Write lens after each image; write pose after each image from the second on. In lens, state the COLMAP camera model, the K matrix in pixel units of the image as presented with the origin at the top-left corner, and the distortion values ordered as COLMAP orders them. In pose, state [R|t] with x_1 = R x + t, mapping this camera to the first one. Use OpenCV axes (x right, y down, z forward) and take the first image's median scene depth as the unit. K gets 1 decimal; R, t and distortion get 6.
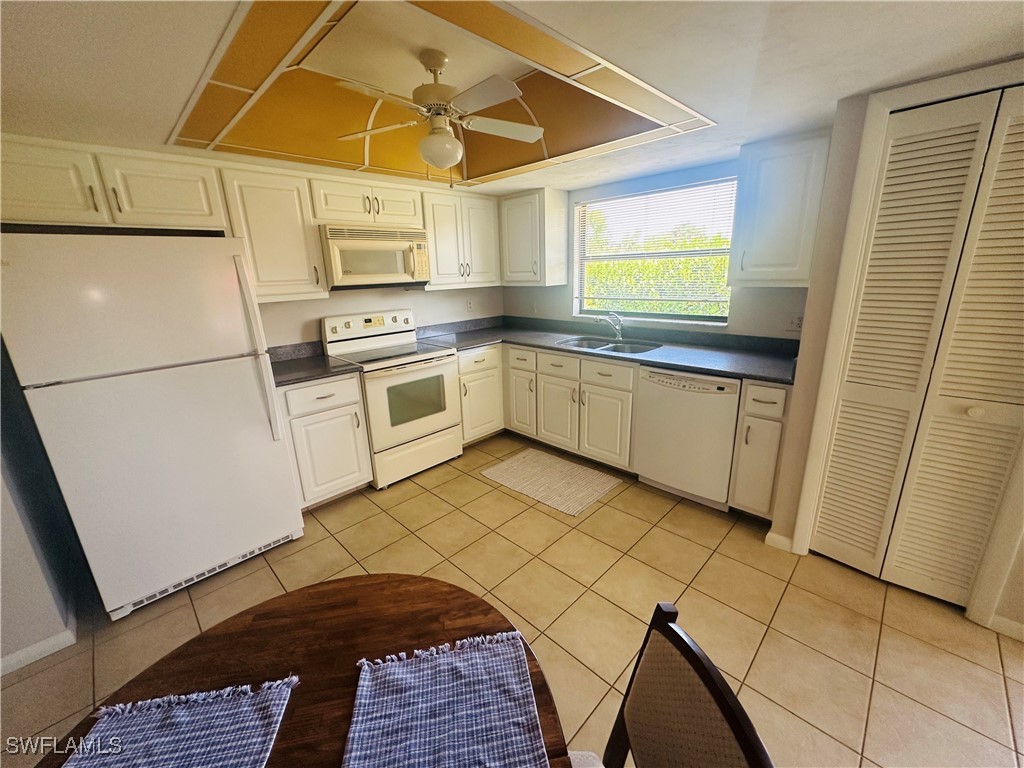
lens RADIAL K [[408.7, 0, 512.2], [0, 408.7, 384.3], [0, 0, 1]] dist [-0.004063, 0.000774]
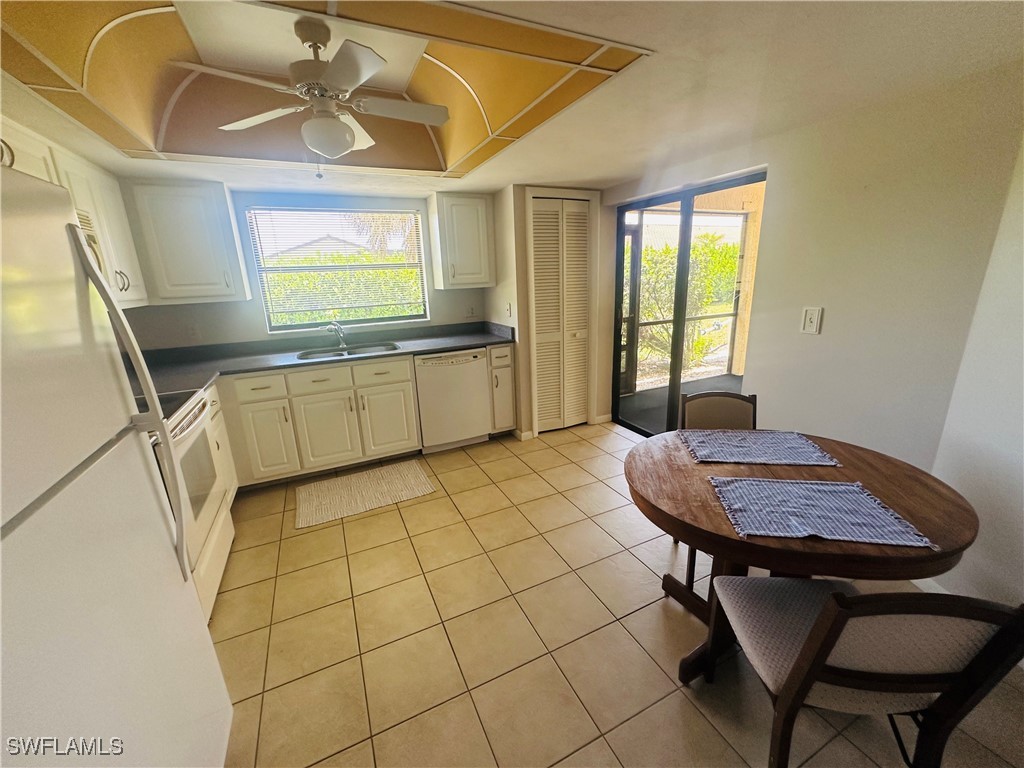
lens RADIAL K [[408.7, 0, 511.9], [0, 408.7, 384.0], [0, 0, 1]] dist [-0.004063, 0.000774]
pose [[0.337448, -0.224507, 0.914180, -0.670559], [0.282287, 0.950584, 0.129248, -0.040660], [-0.898022, 0.214447, 0.384148, 0.283404]]
